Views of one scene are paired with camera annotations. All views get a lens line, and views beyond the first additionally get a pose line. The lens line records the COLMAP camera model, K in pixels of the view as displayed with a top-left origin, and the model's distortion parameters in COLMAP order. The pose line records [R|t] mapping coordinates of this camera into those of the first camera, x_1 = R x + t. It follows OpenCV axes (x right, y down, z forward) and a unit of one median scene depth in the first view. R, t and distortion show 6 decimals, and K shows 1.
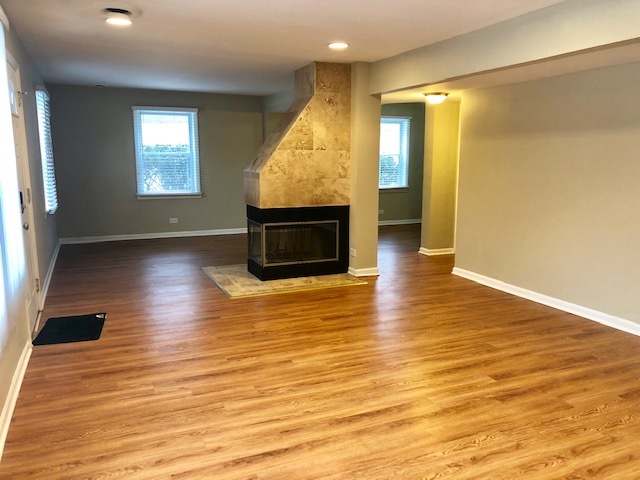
lens RADIAL K [[523.2, 0, 326.1], [0, 523.2, 242.0], [0, 0, 1]] dist [0.045144, -0.058342]
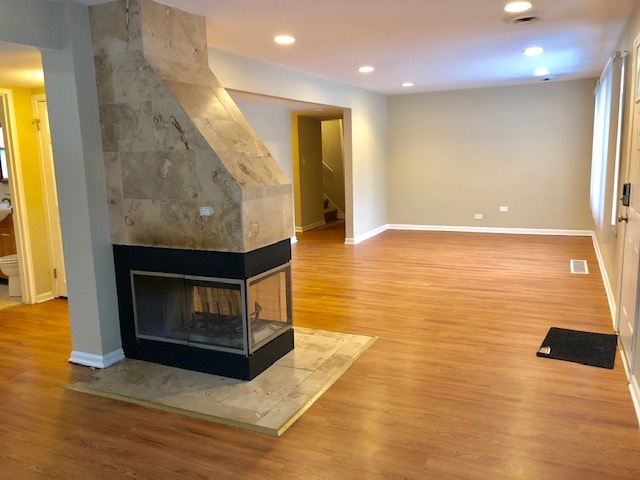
lens RADIAL K [[523.2, 0, 318.7], [0, 523.2, 237.8], [0, 0, 1]] dist [0.045144, -0.058342]
pose [[-0.652431, -0.105407, 0.750482, -1.051773], [0.149708, 0.952840, 0.263977, -0.381861], [-0.742914, 0.284580, -0.605882, 2.259581]]
